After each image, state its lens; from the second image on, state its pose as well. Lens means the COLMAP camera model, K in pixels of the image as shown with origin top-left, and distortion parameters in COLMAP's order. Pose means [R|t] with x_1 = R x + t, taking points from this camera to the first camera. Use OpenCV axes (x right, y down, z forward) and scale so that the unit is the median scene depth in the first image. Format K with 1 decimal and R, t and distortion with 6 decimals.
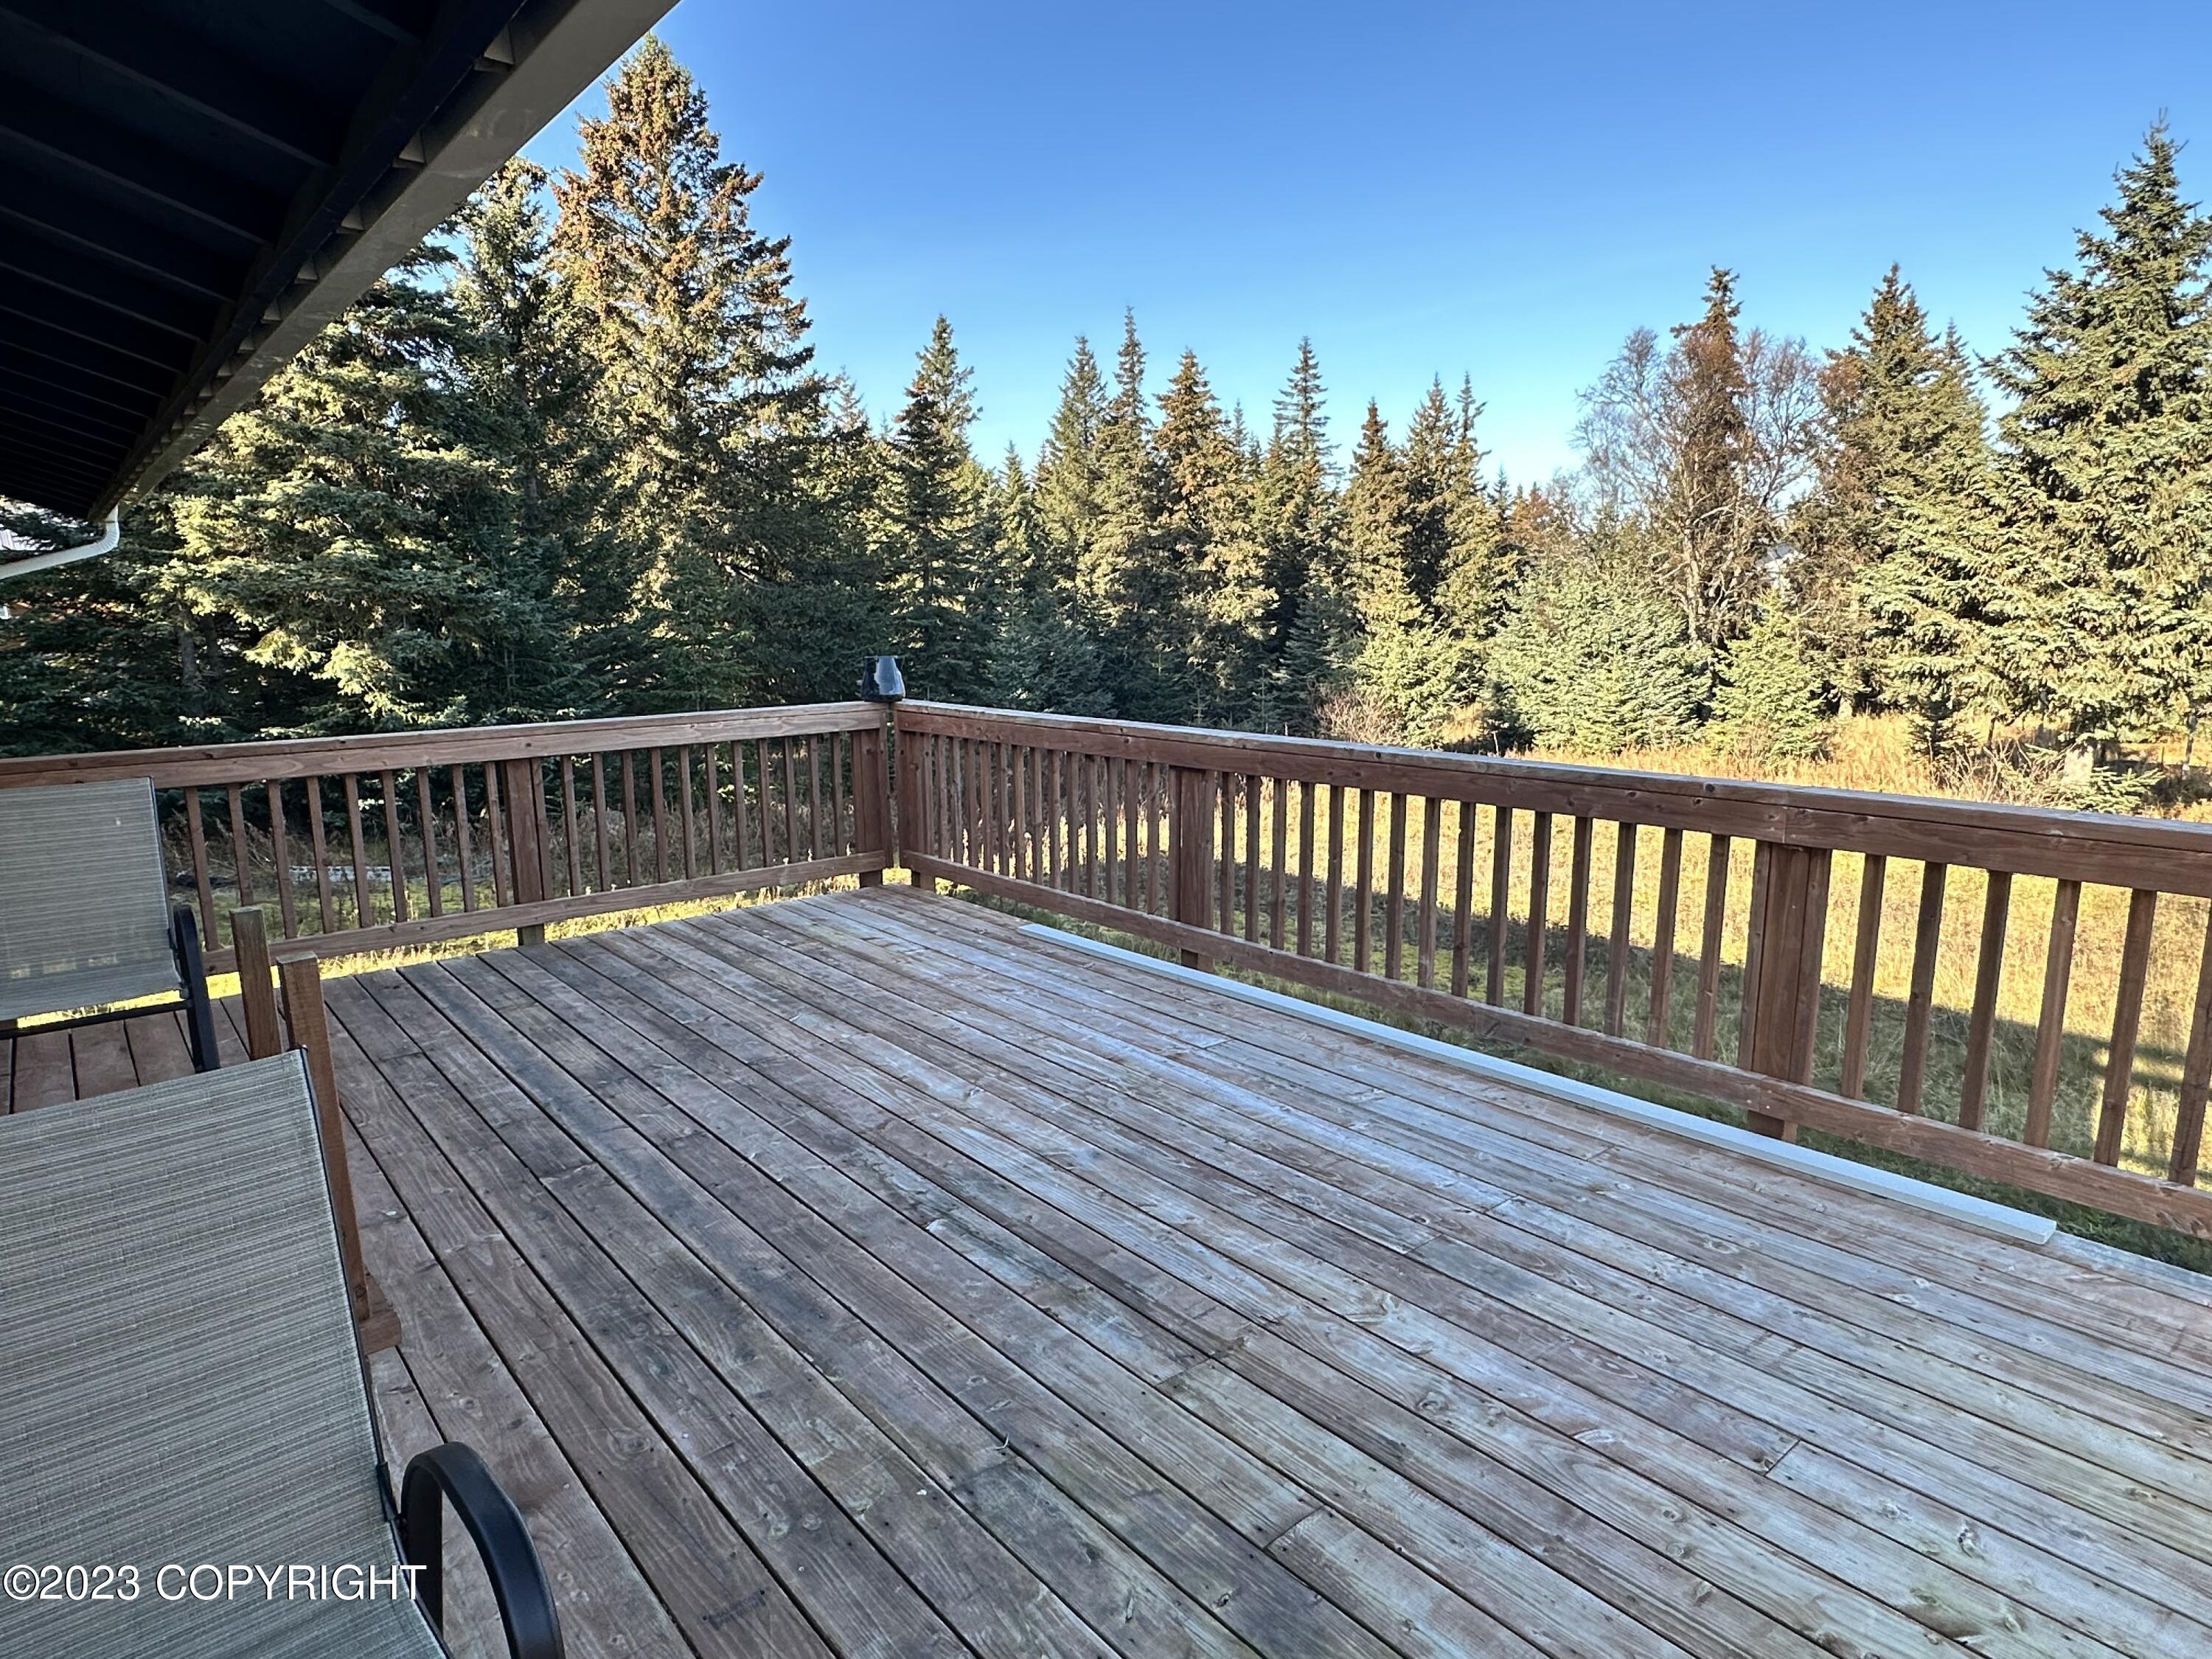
lens RADIAL K [[1293.8, 0, 1076.5], [0, 1293.8, 835.8], [0, 0, 1]] dist [-0.005466, 0.002031]
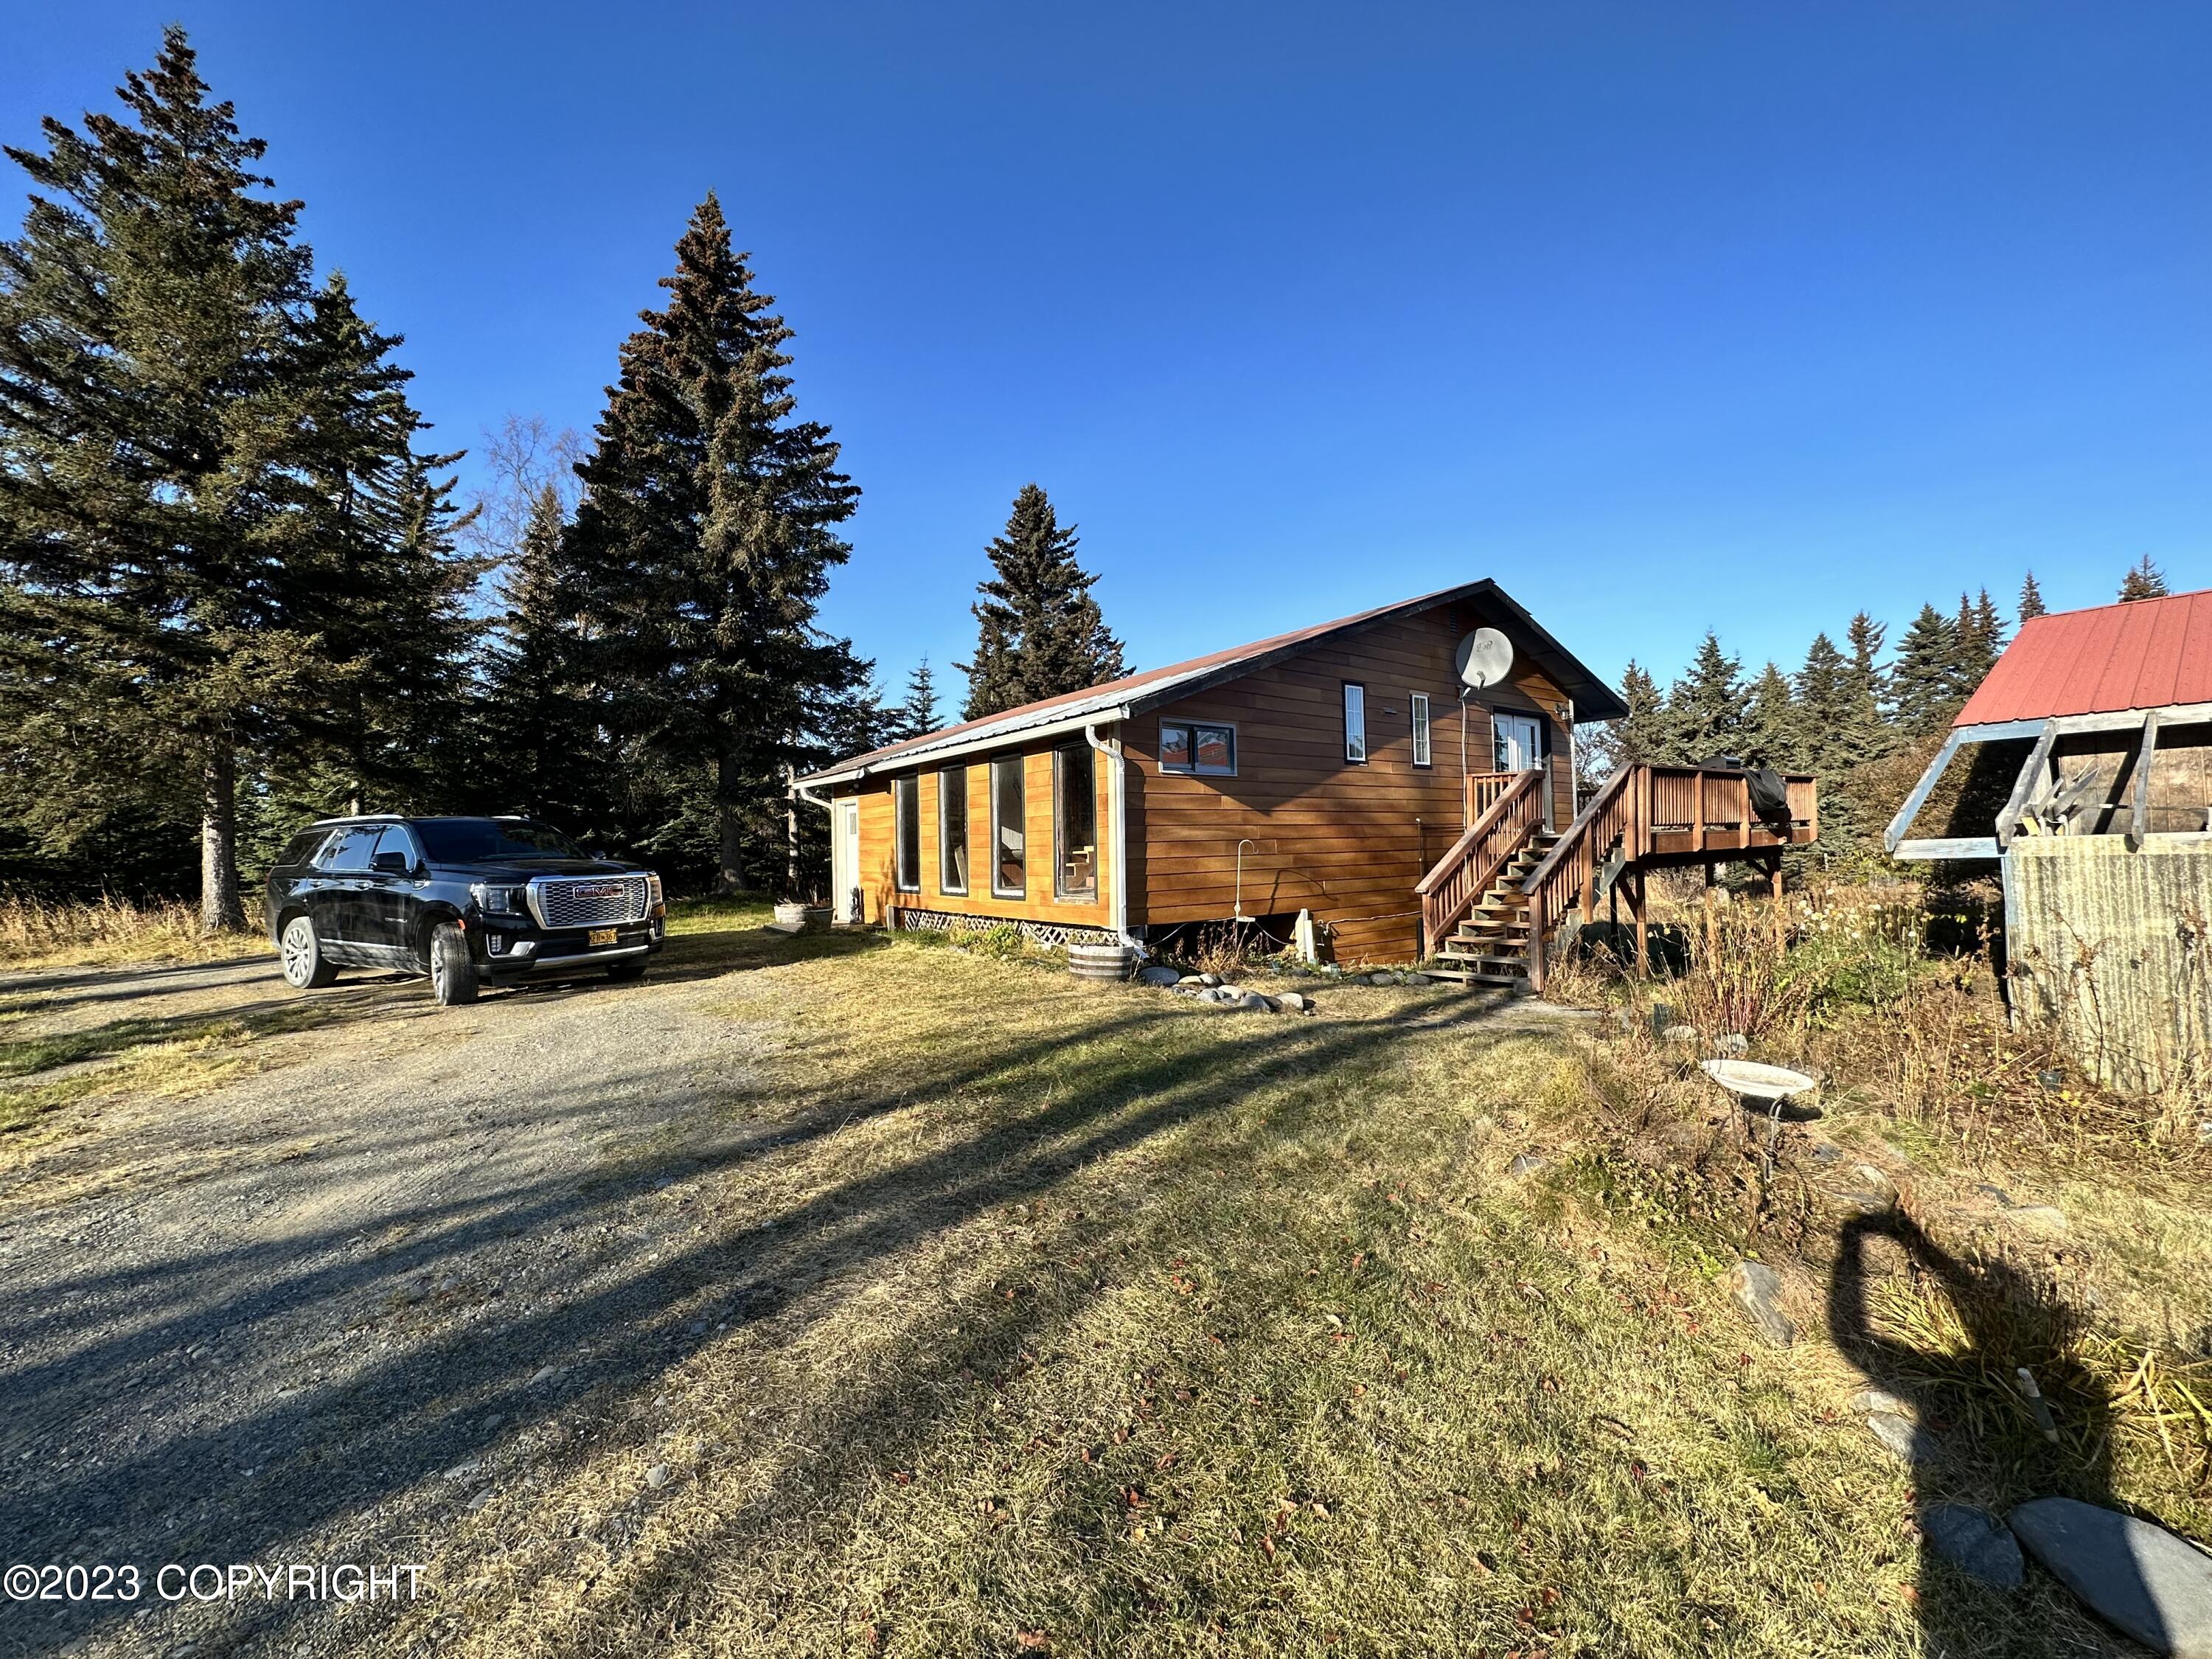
lens RADIAL K [[877.2, 0, 1097.0], [0, 877.2, 821.2], [0, 0, 1]] dist [-0.008198, 0.000780]
pose [[0.999121, -0.015190, -0.039070, -0.219962], [0.006743, 0.978137, -0.207854, 0.123645], [0.041373, 0.207408, 0.977379, -0.442561]]
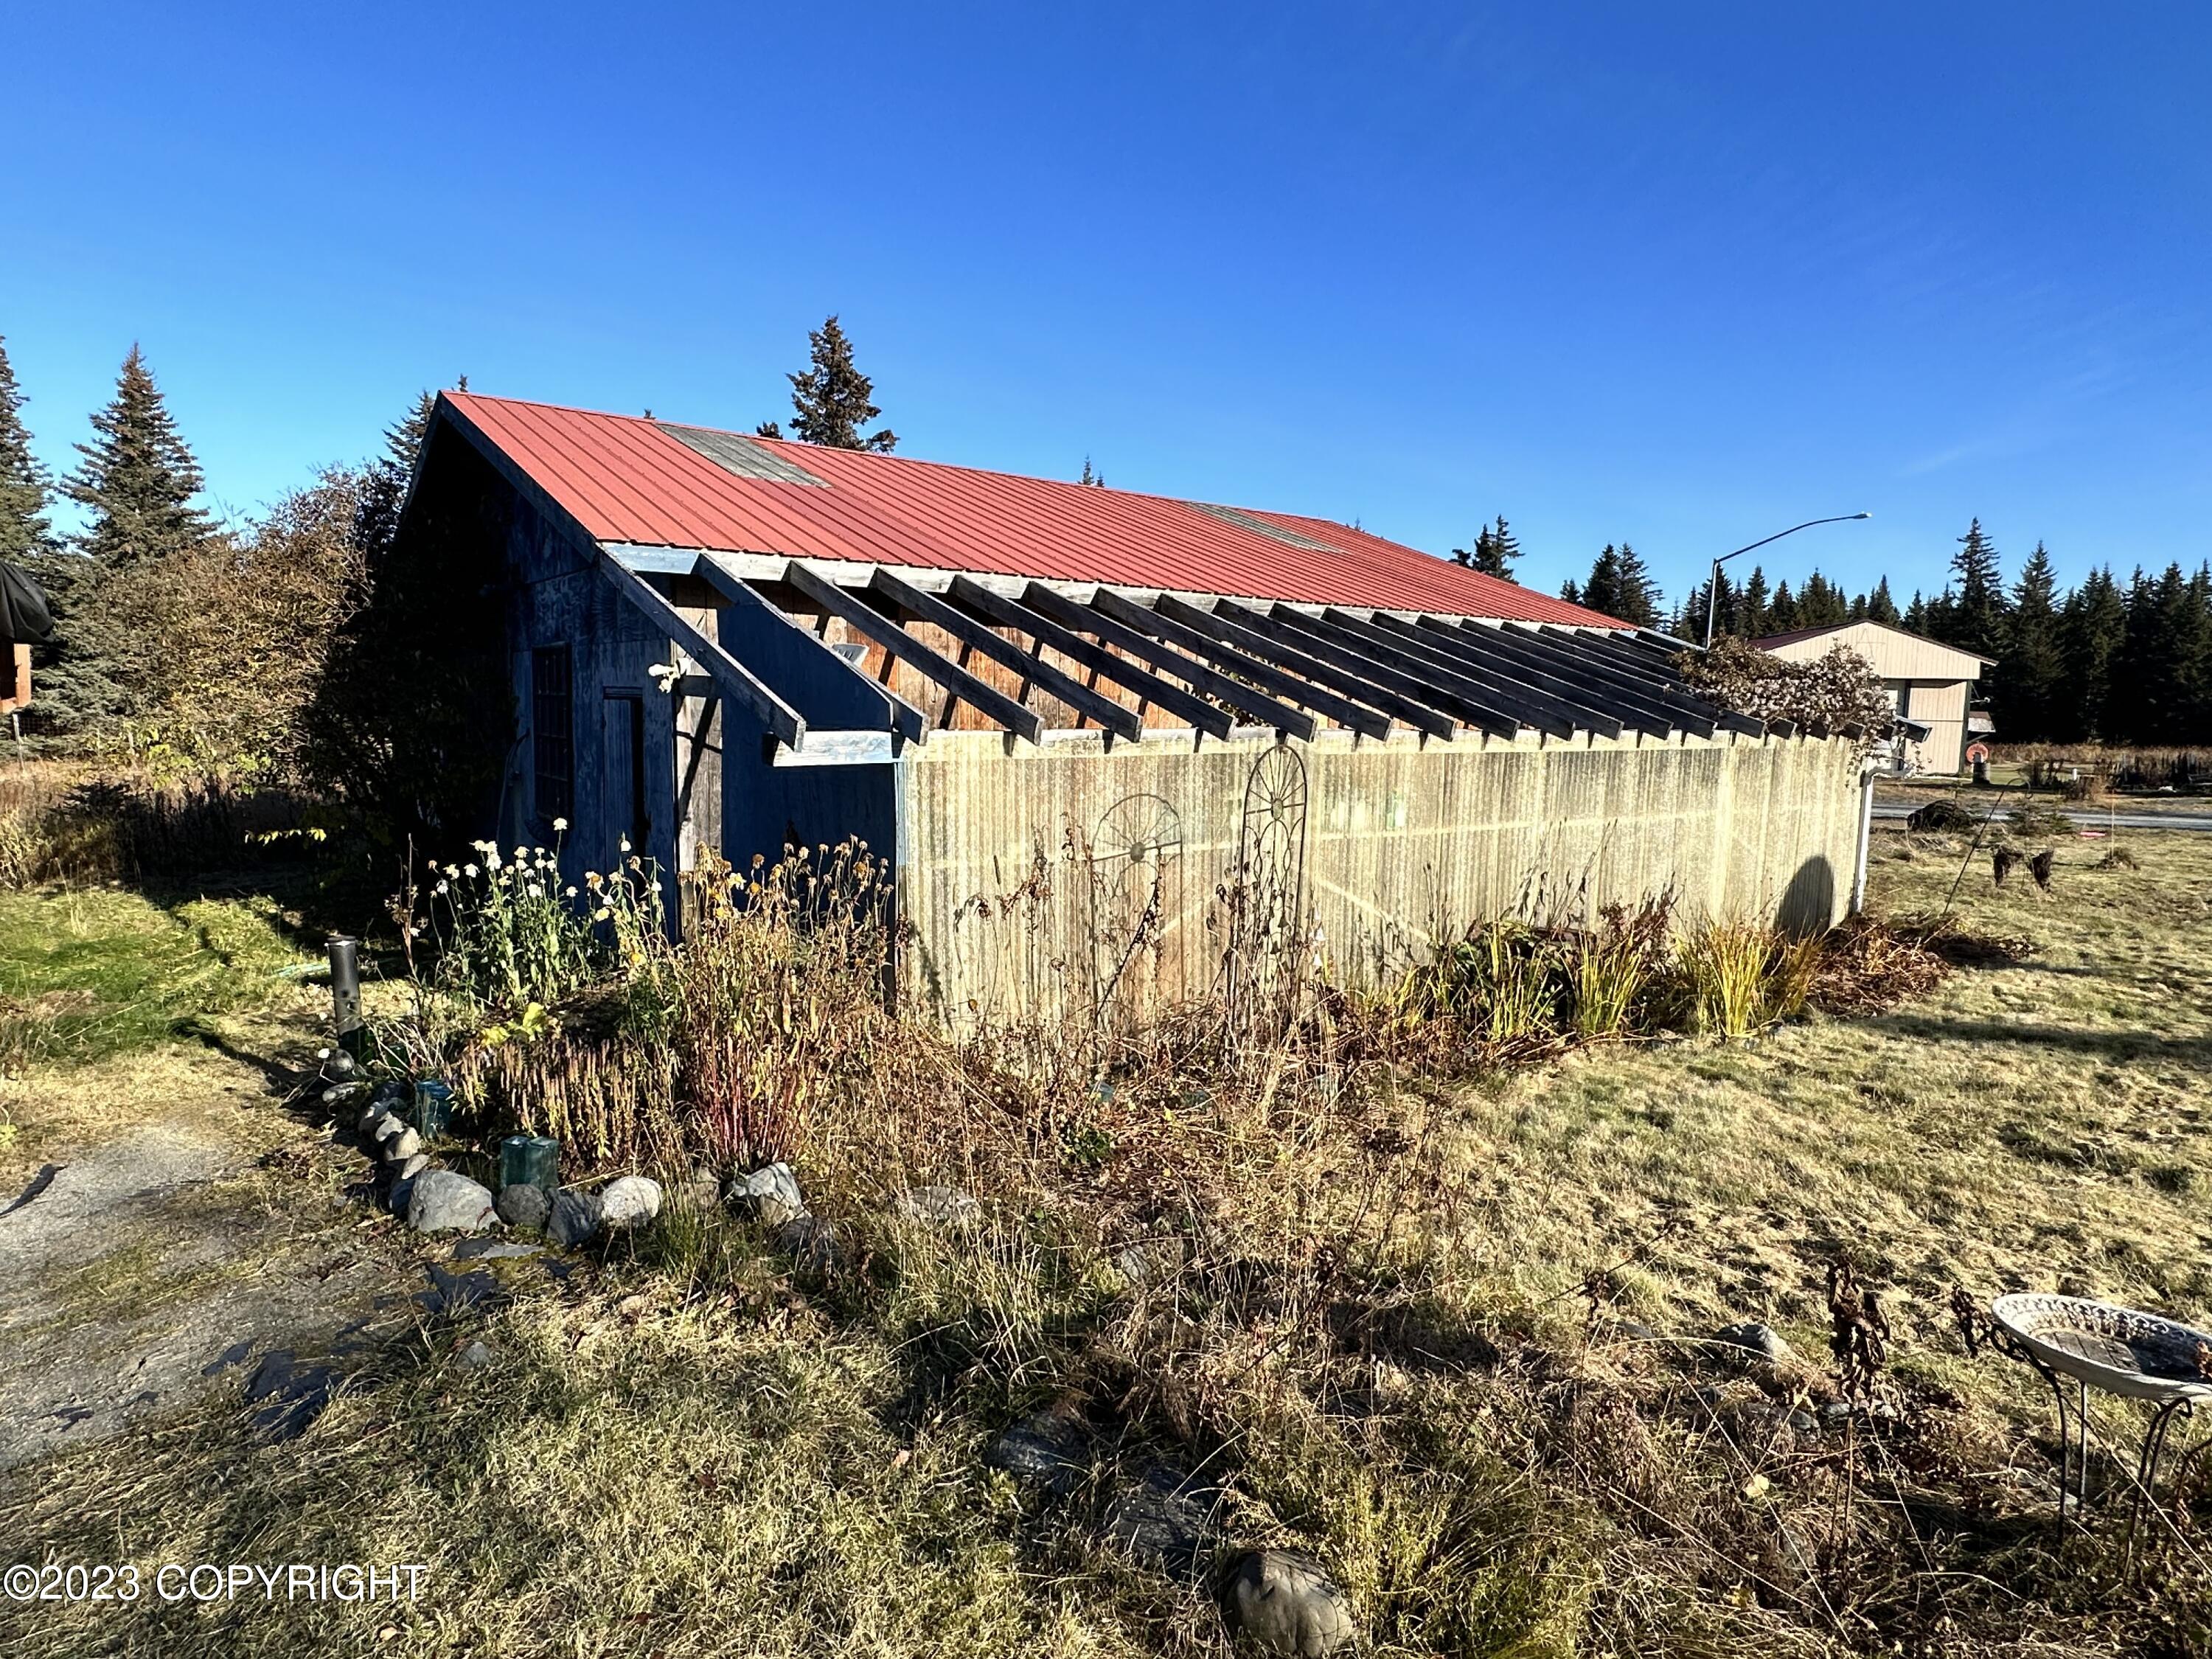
lens RADIAL K [[1293.8, 0, 1103.5], [0, 1293.8, 828.7], [0, 0, 1]] dist [-0.005466, 0.002031]
pose [[0.040960, -0.085305, 0.995513, -0.212632], [0.154857, 0.984851, 0.078020, 0.095028], [-0.987087, 0.150966, 0.053550, -0.296265]]
